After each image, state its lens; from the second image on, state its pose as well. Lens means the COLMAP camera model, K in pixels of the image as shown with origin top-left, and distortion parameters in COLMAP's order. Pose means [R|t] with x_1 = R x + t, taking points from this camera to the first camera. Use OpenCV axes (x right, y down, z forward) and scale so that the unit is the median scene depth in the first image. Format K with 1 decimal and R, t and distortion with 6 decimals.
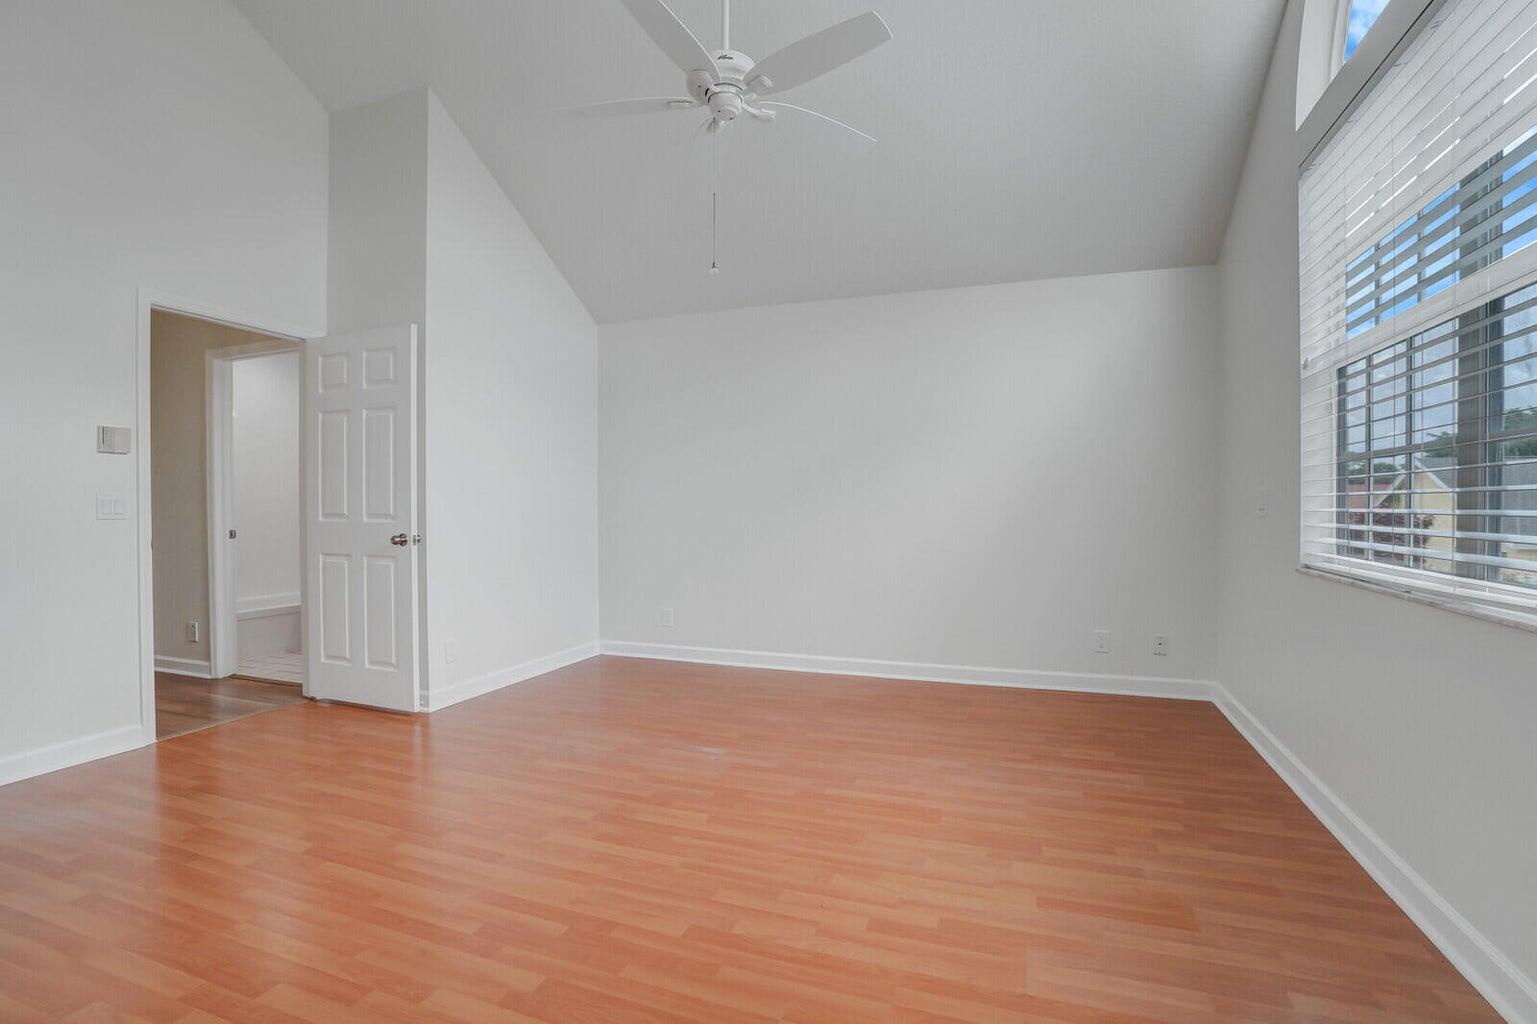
lens RADIAL K [[725.6, 0, 768.5], [0, 725.6, 512.0], [0, 0, 1]] dist [-0.059693, 0.024584]
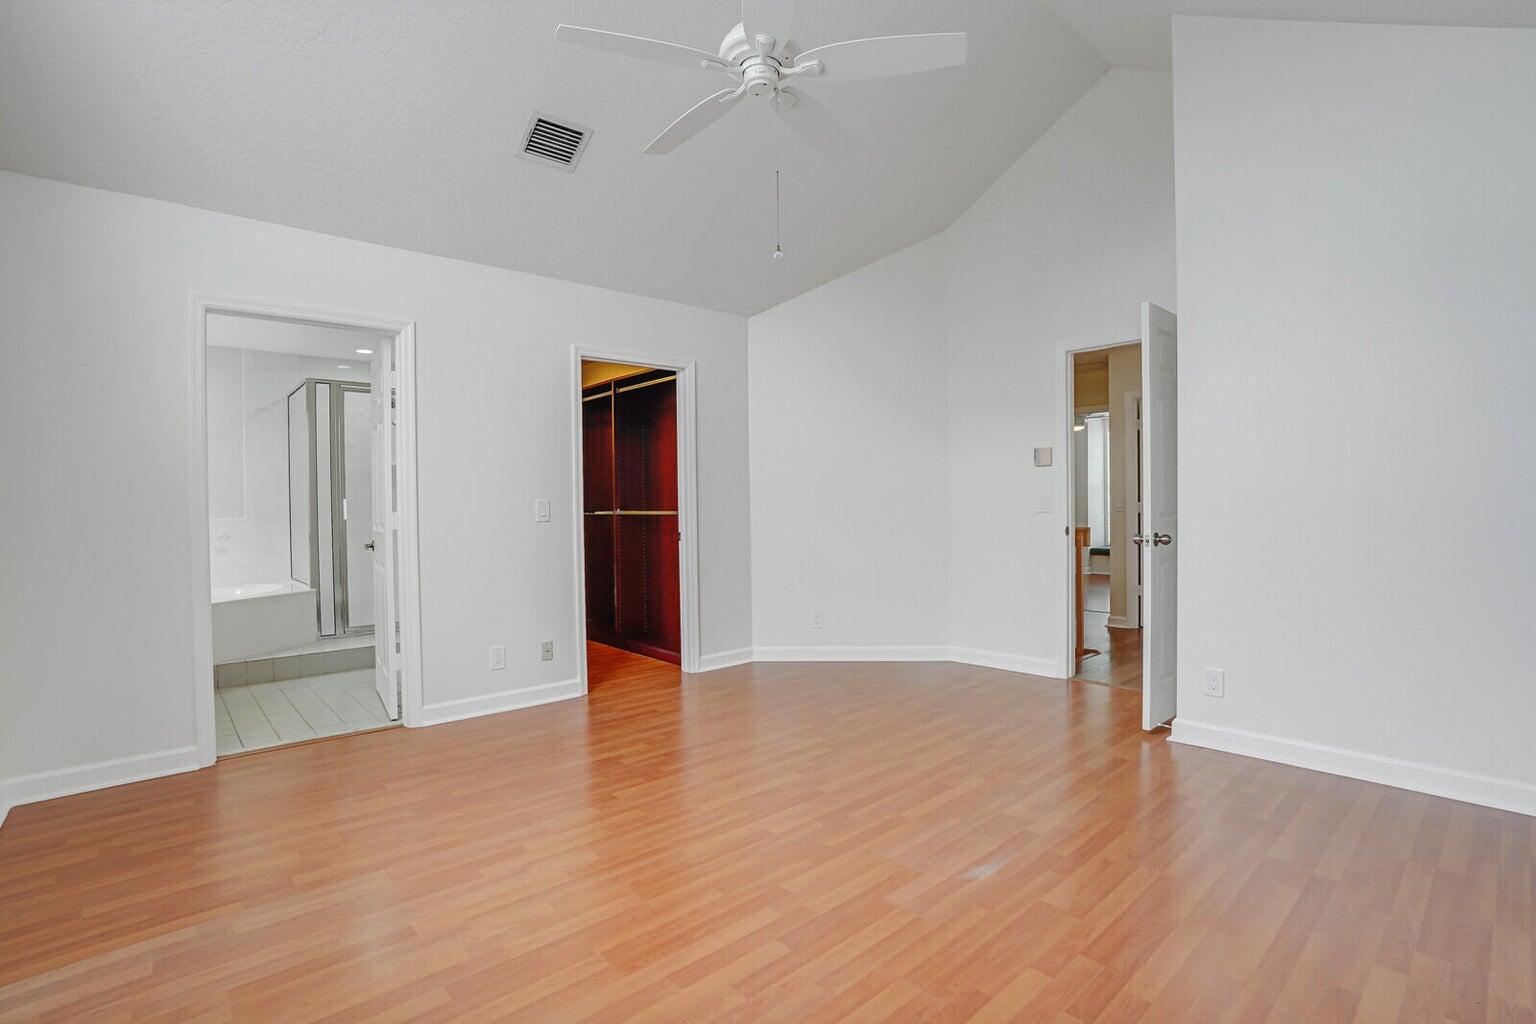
lens RADIAL K [[725.1, 0, 768.0], [0, 725.1, 512.0], [0, 0, 1]] dist [-0.059693, 0.024584]
pose [[-0.467809, 0.017966, -0.883647, 0.703487], [0.009816, 0.999837, 0.015131, -0.019345], [0.883775, -0.001595, -0.467909, 1.334088]]
